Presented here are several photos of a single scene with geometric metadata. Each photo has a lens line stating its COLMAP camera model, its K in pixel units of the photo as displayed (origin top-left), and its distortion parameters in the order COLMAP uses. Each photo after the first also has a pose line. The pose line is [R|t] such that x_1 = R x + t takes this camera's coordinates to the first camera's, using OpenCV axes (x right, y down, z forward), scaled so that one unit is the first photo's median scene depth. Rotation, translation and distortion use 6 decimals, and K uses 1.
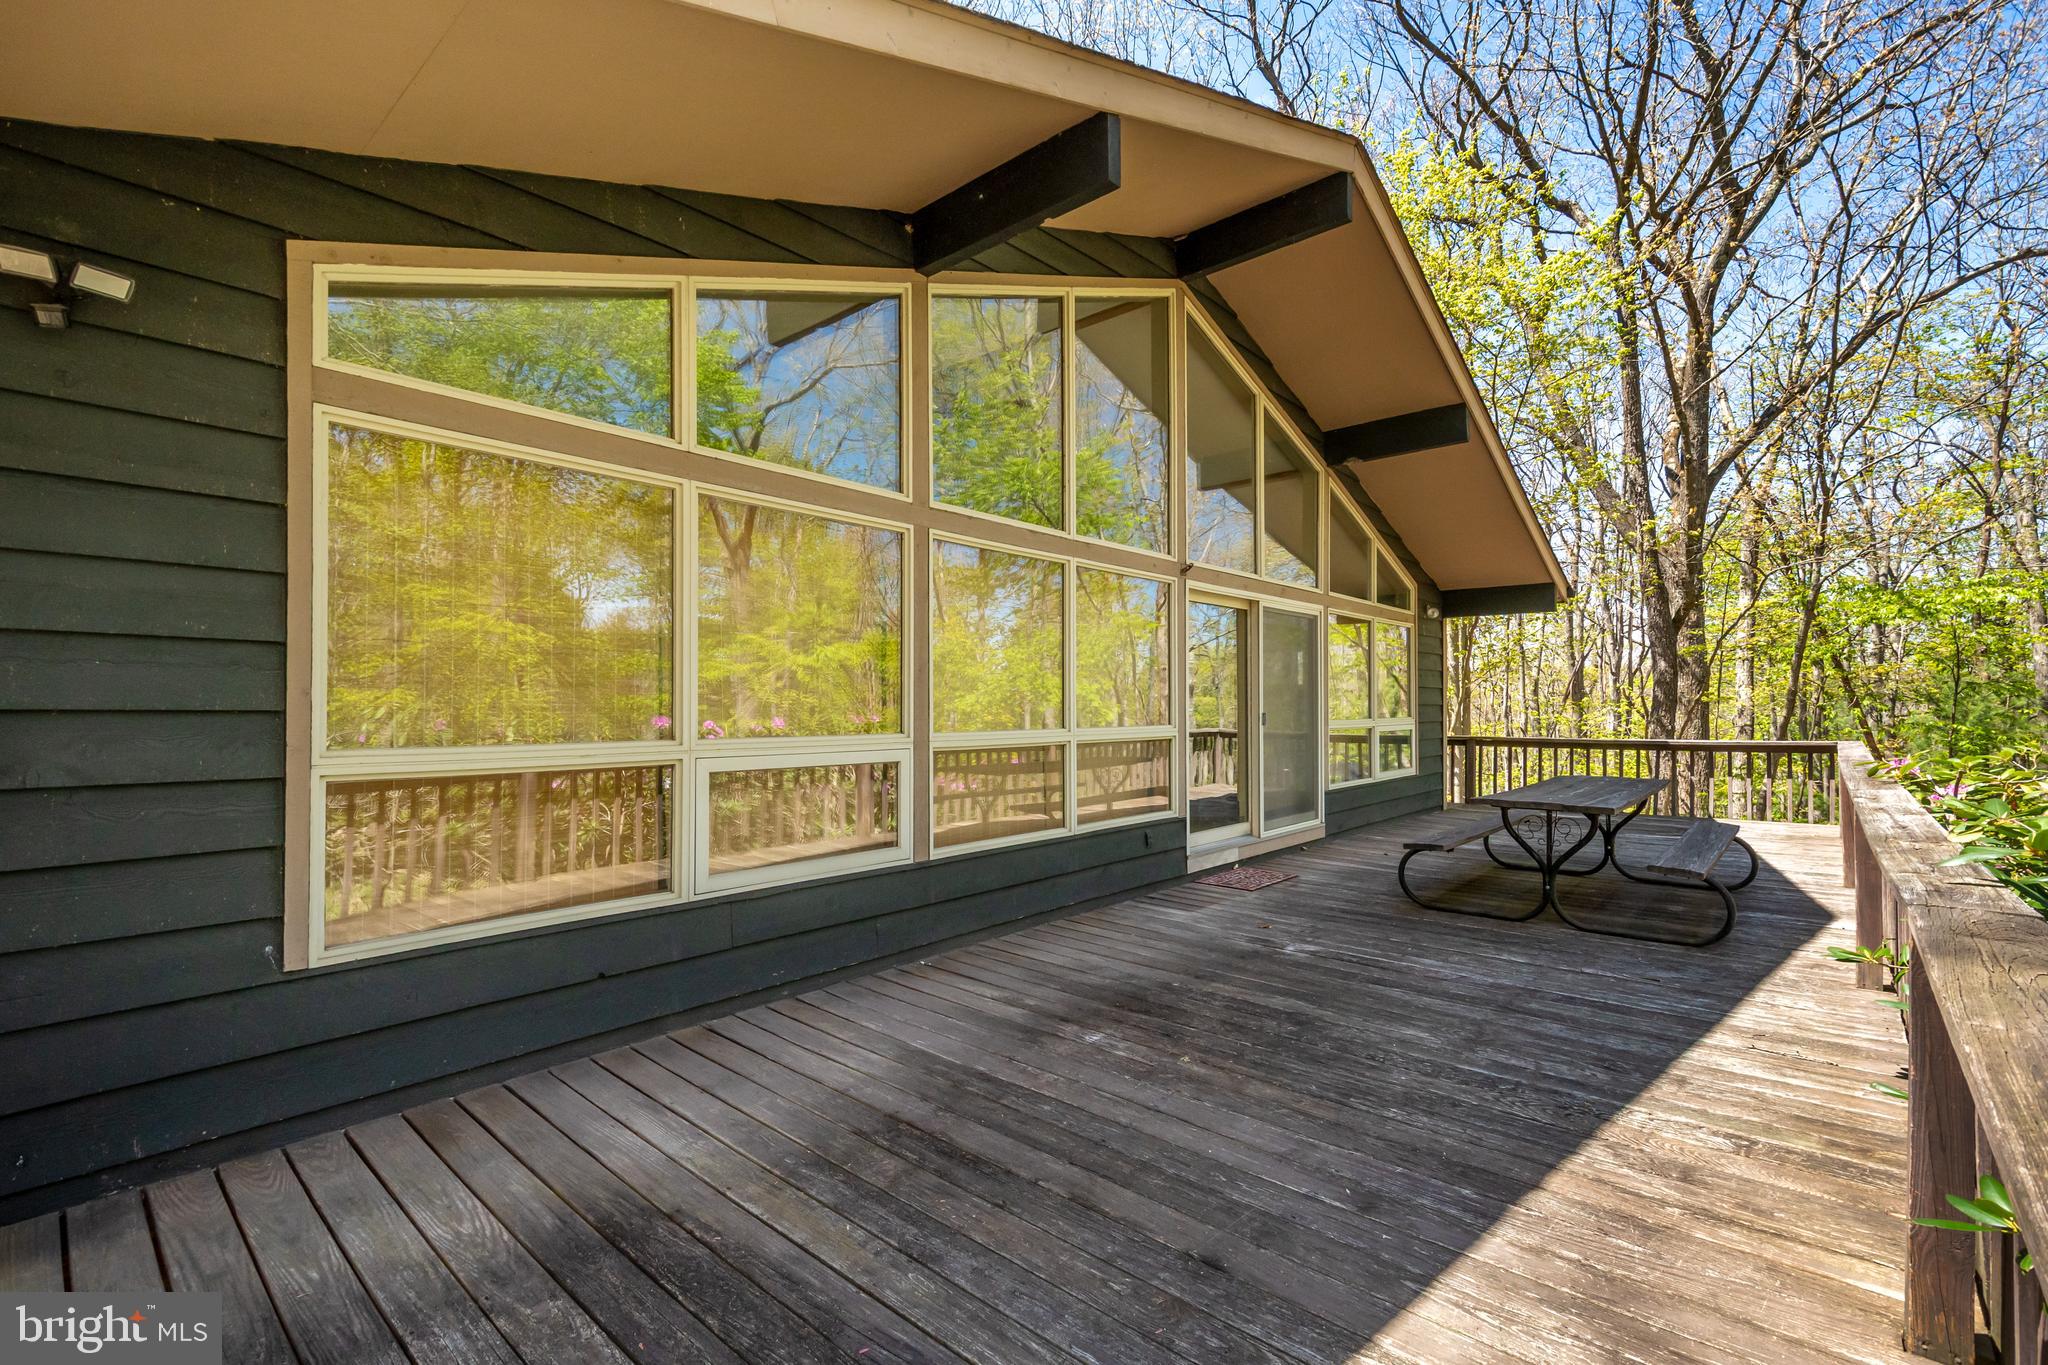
lens RADIAL K [[900.9, 0, 1024.0], [0, 900.9, 682.5], [0, 0, 1]] dist [0.000202, 0.000004]
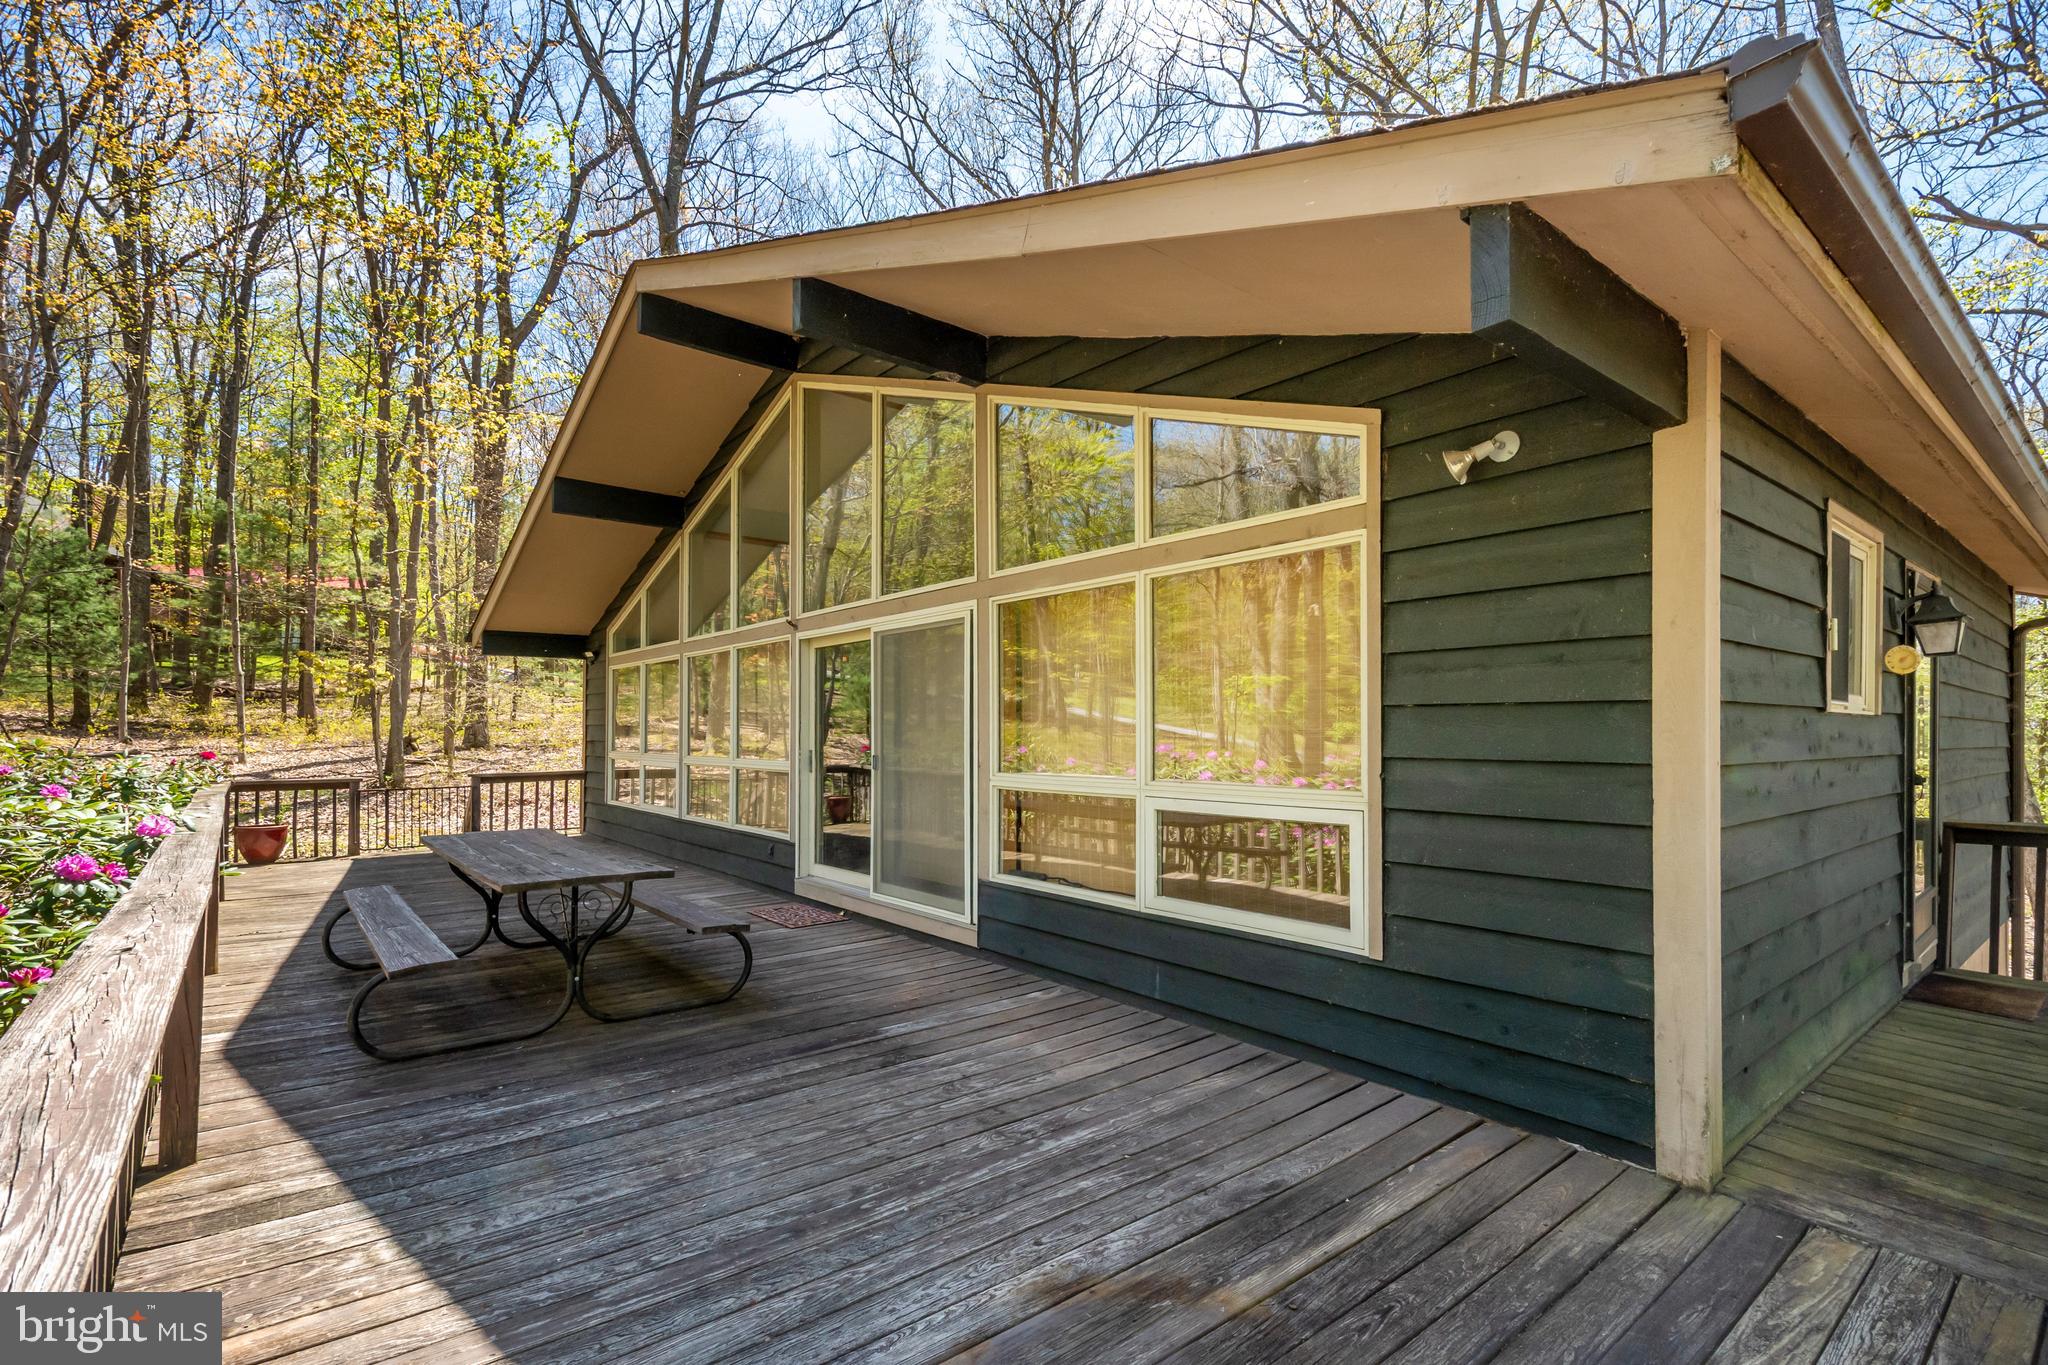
lens RADIAL K [[919.4, 0, 1024.5], [0, 919.4, 752.5], [0, 0, 1]] dist [0.000039, -0.000002]
pose [[-0.175236, -0.003601, -0.984520, 0.907367], [0.008230, 0.999953, -0.005122, 0.029687], [0.984492, -0.009000, -0.175198, 1.055673]]
